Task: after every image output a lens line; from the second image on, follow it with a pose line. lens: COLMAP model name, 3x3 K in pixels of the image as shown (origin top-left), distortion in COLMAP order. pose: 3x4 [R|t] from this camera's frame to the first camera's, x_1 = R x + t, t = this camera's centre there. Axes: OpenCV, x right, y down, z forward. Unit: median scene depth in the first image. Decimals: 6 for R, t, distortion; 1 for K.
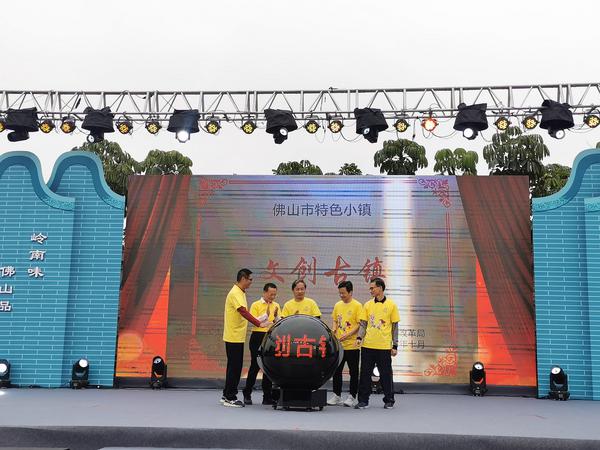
lens RADIAL K [[752.8, 0, 283.0], [0, 752.8, 222.2], [0, 0, 1]] dist [0.018515, 0.004638]
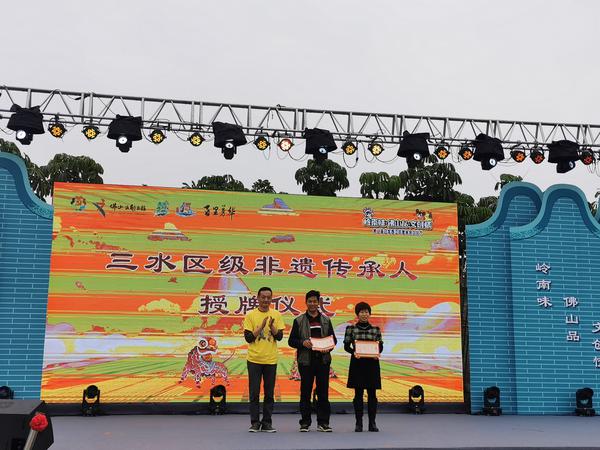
lens RADIAL K [[775.2, 0, 300.0], [0, 775.2, 225.0], [0, 0, 1]] dist [0.004259, 0.051791]
pose [[0.961613, 0.039109, 0.271608, -0.180753], [-0.034696, 0.999177, -0.021031, -0.000743], [-0.272207, 0.010800, 0.962178, 0.015365]]
